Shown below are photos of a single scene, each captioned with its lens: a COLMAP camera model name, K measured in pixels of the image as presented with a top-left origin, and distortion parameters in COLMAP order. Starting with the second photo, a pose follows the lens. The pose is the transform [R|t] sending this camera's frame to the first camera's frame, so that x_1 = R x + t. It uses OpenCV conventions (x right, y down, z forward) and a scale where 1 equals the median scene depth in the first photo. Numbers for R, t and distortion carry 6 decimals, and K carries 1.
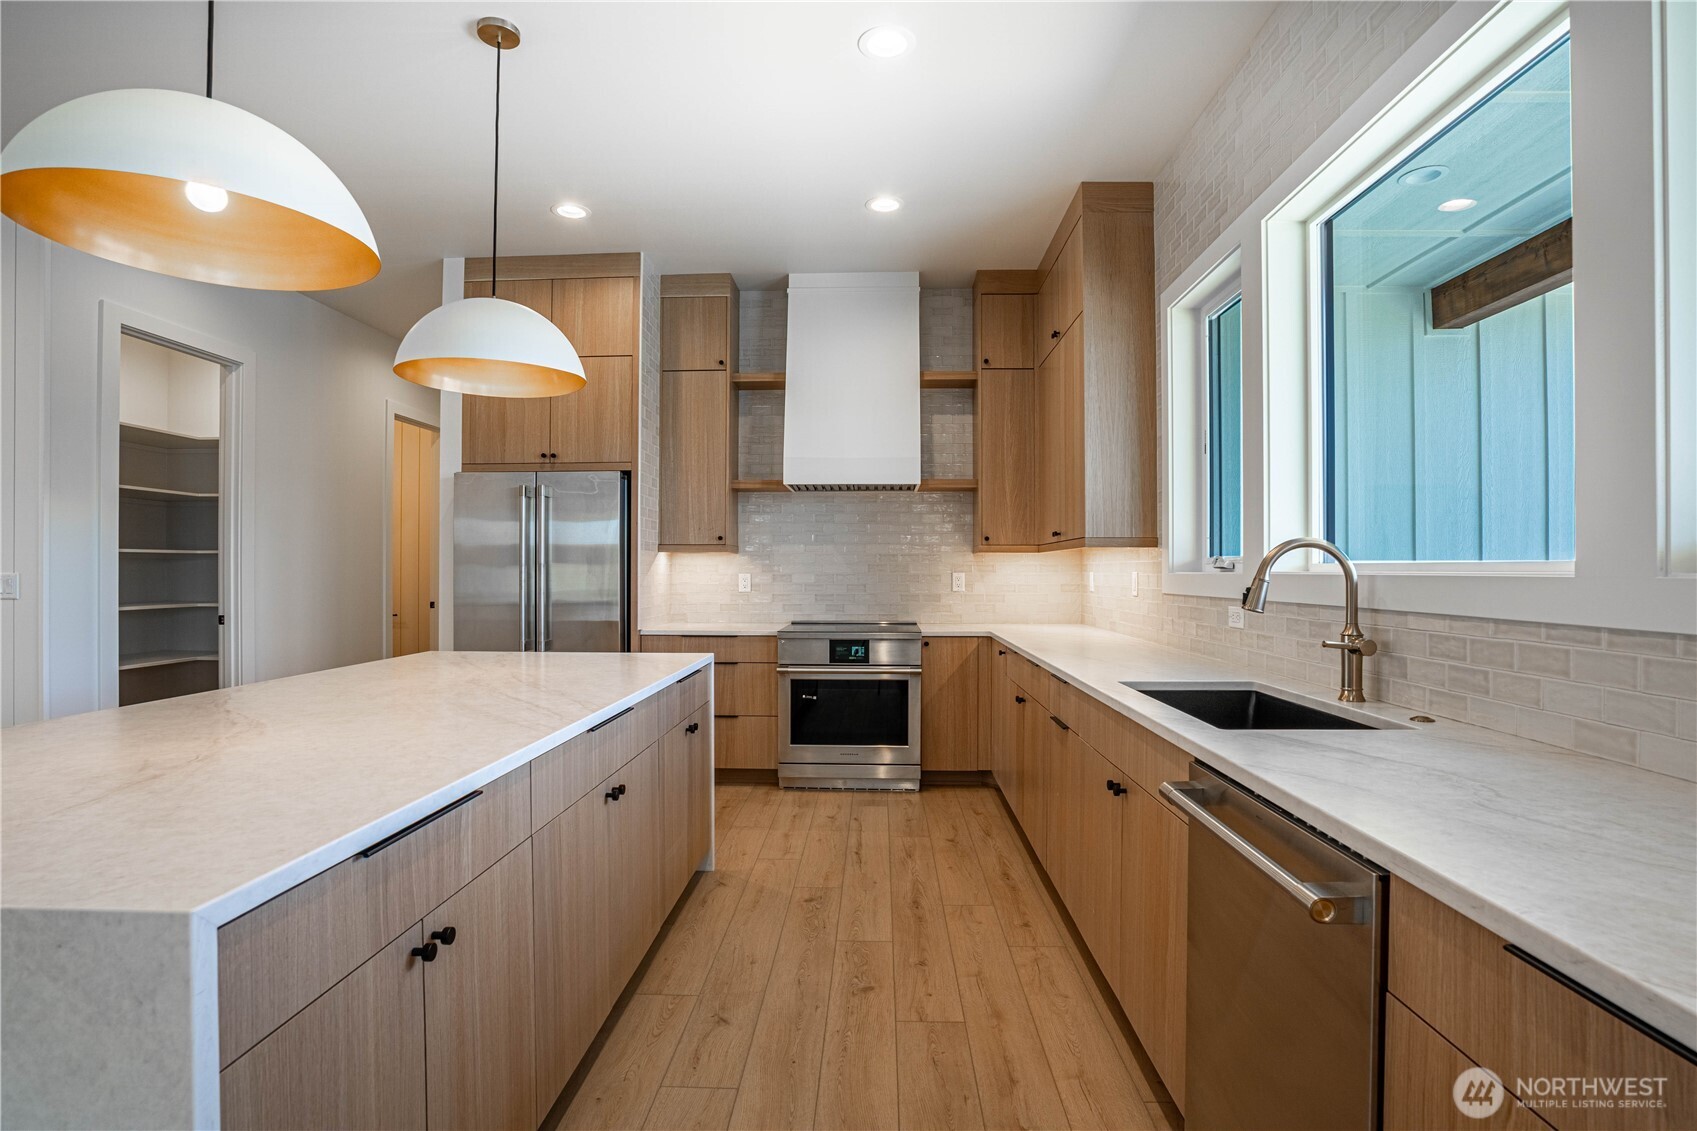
lens RADIAL K [[804.1, 0, 819.4], [0, 804.1, 566.4], [0, 0, 1]] dist [-0.053741, 0.023475]
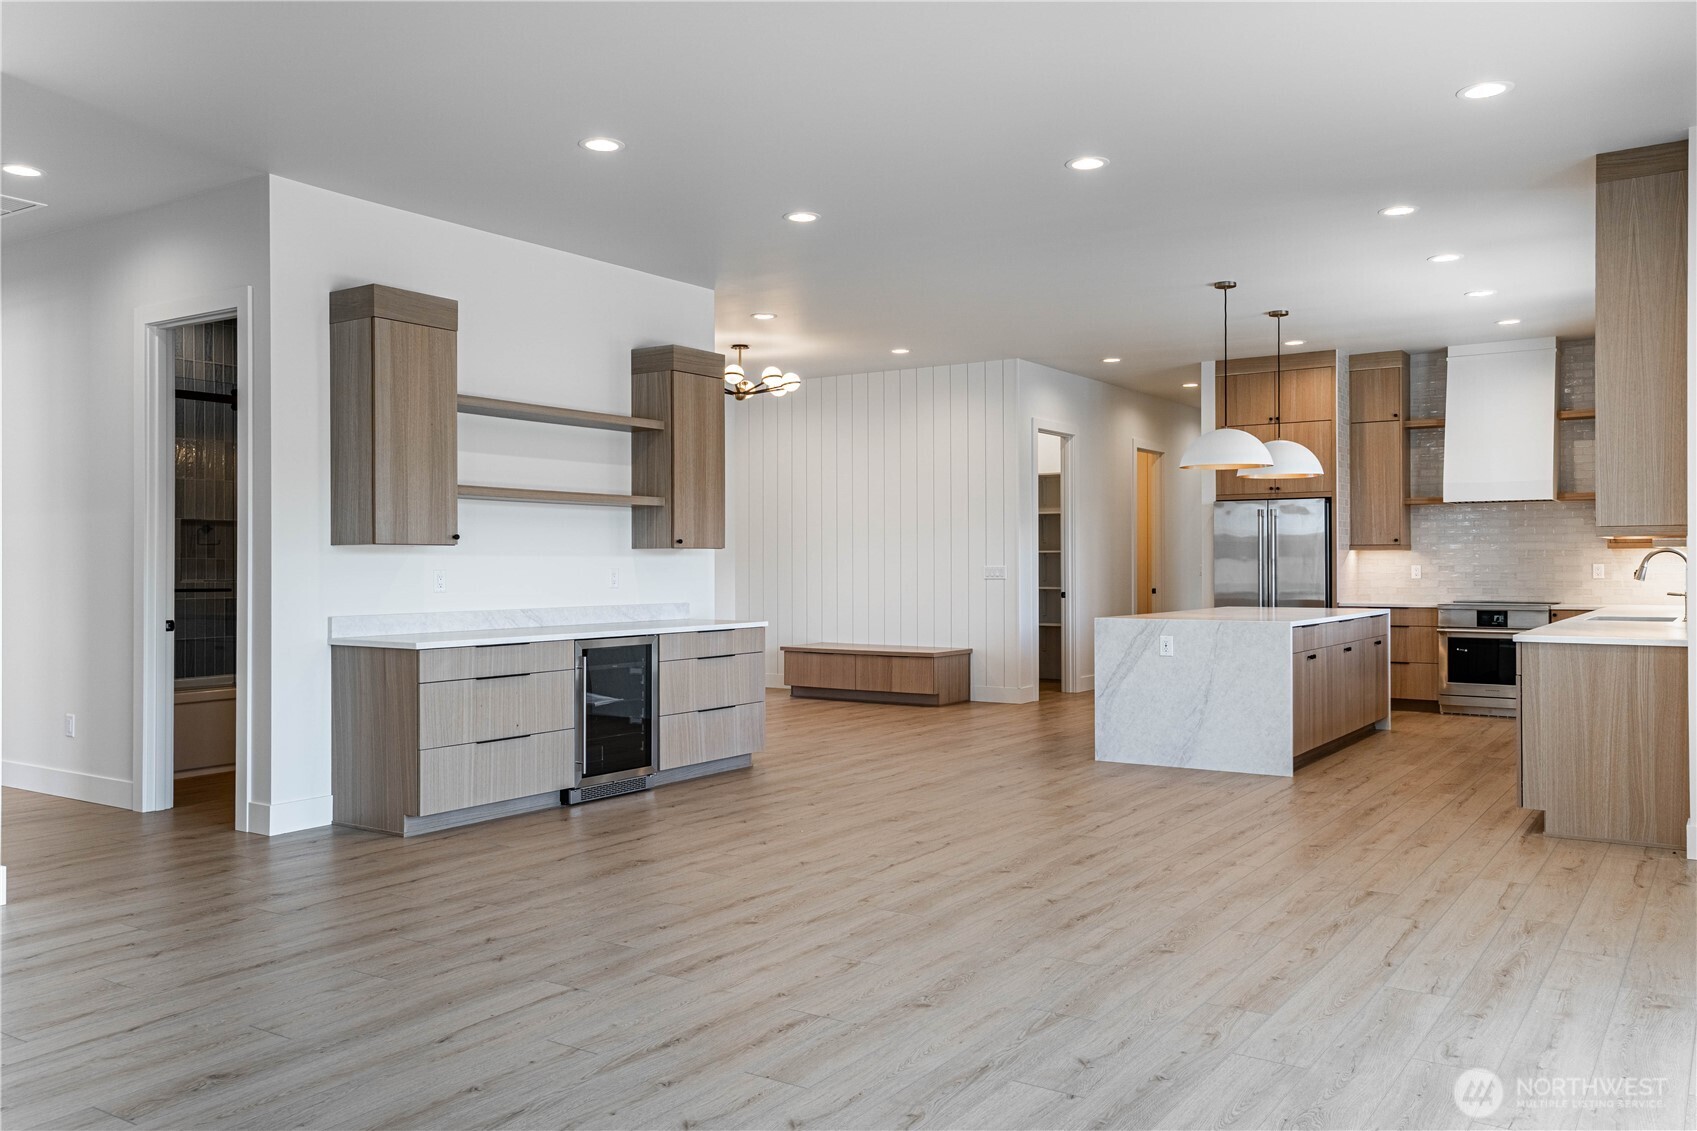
lens RADIAL K [[1283.2, 0, 856.0], [0, 1283.2, 555.3], [0, 0, 1]] dist [-0.000156, 0.002913]
pose [[0.861340, -0.006302, -0.507990, 0.223407], [0.006551, 0.999978, -0.001298, -0.012385], [0.507987, -0.002210, 0.861362, -1.556161]]
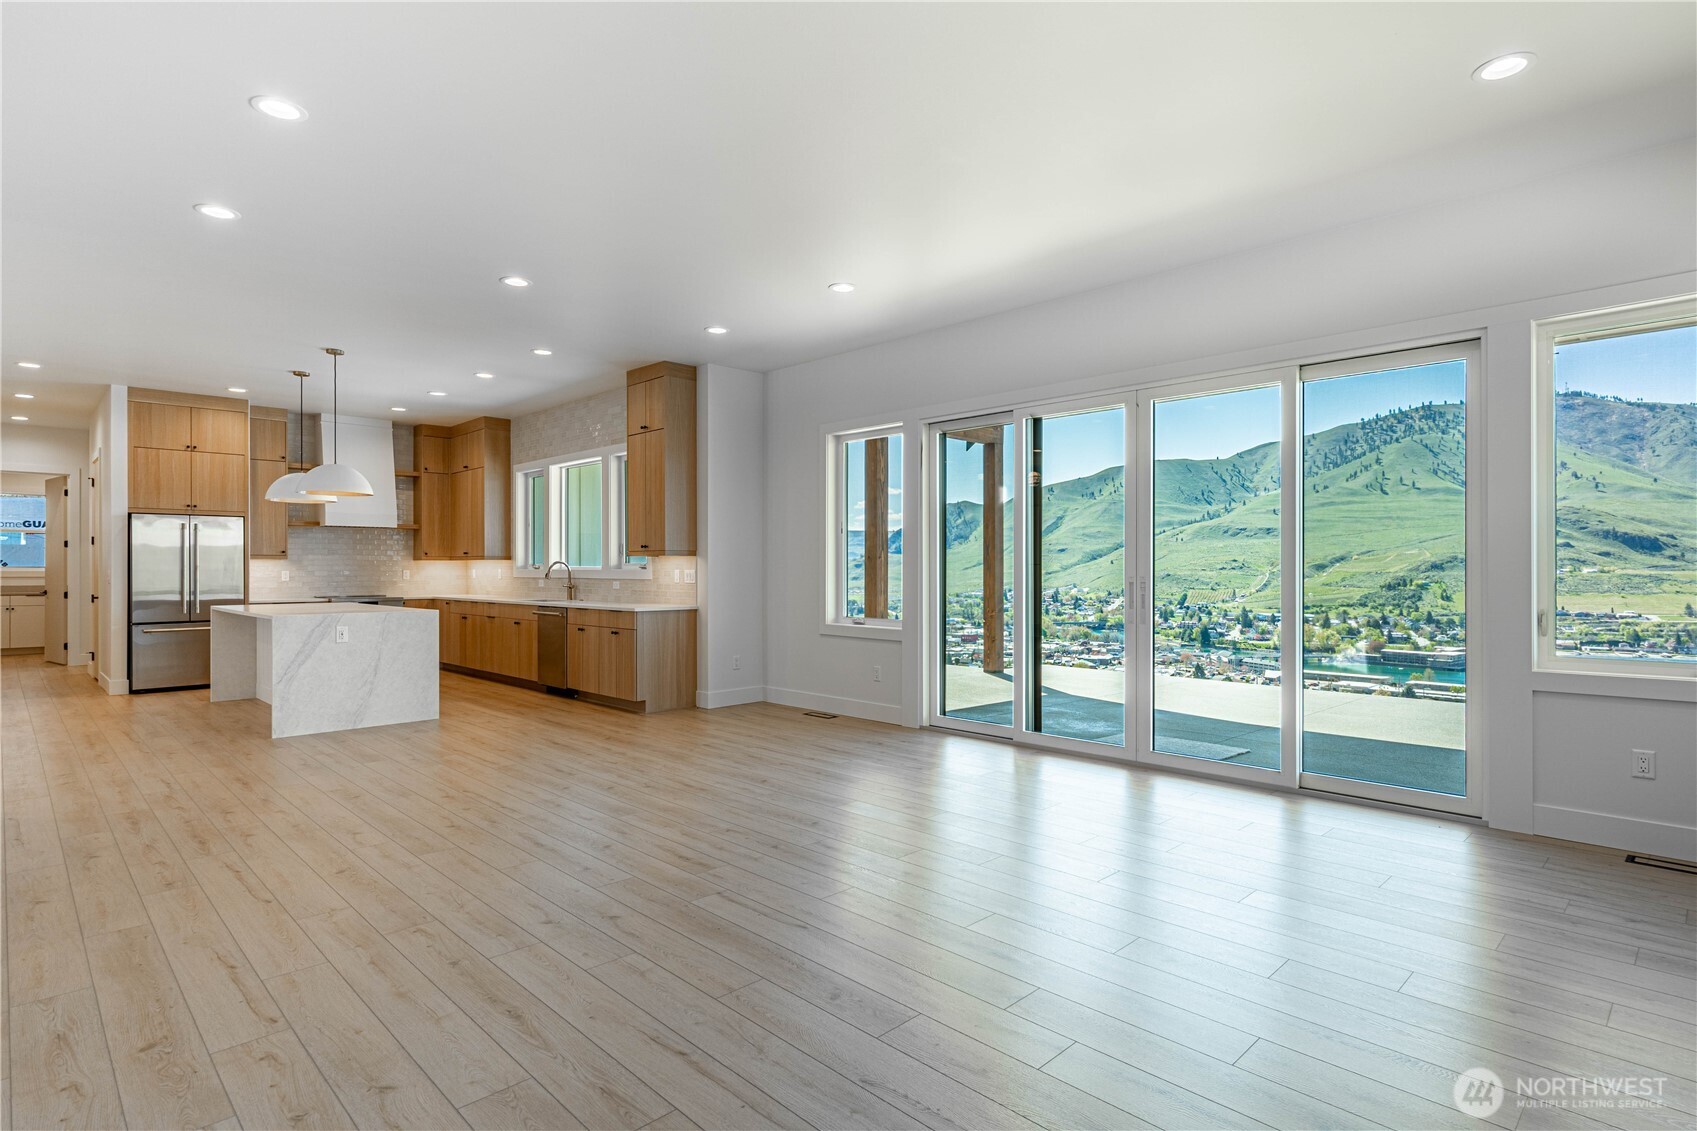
lens RADIAL K [[920.9, 0, 829.0], [0, 920.9, 568.8], [0, 0, 1]] dist [0.001476, -0.000162]
pose [[0.688766, -0.003376, 0.724976, -0.876457], [-0.002067, 0.999976, 0.006620, -0.014298], [-0.724981, -0.006058, 0.688742, -1.537699]]
